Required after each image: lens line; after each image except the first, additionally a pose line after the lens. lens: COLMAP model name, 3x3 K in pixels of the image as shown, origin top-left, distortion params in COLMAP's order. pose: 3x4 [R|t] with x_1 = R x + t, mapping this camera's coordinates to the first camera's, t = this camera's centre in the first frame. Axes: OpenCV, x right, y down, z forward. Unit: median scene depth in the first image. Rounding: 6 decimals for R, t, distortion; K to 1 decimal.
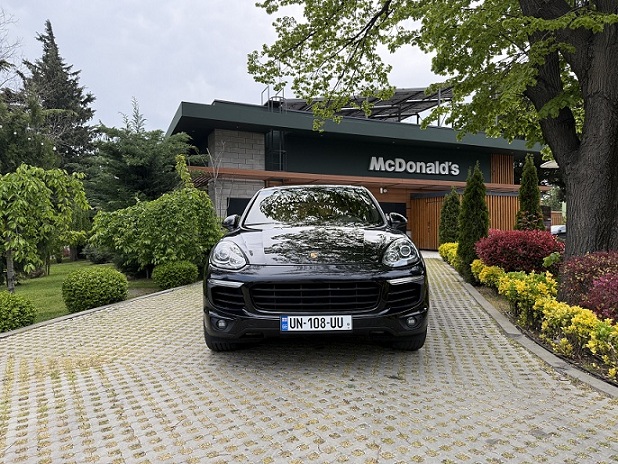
lens RADIAL K [[431.7, 0, 312.6], [0, 431.7, 225.3], [0, 0, 1]] dist [0.032783, -0.041067]
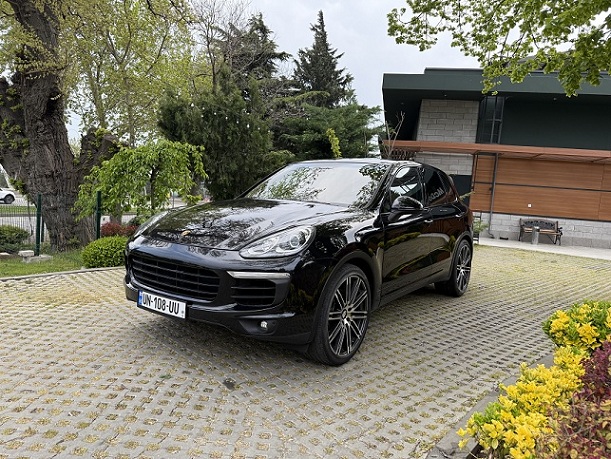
lens RADIAL K [[426.8, 0, 305.4], [0, 426.8, 230.8], [0, 0, 1]] dist [0.032783, -0.041067]
pose [[0.818063, 0.108389, -0.564822, 0.260970], [-0.066446, 0.993316, 0.094380, -0.014627], [0.571277, -0.039679, 0.819798, 0.136892]]
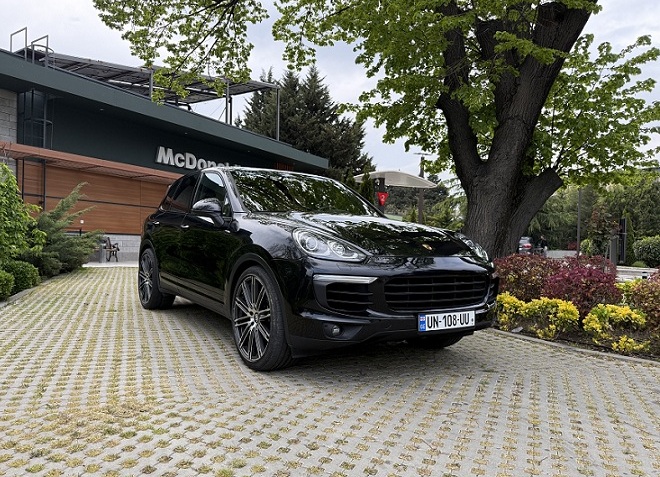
lens RADIAL K [[480.4, 0, 327.3], [0, 480.4, 242.9], [0, 0, 1]] dist [0.031298, -0.010227]
pose [[0.832403, 0.032901, 0.553194, -0.258536], [-0.042659, 0.999078, 0.004769, 0.022099], [-0.552527, -0.027569, 0.833039, 0.096661]]
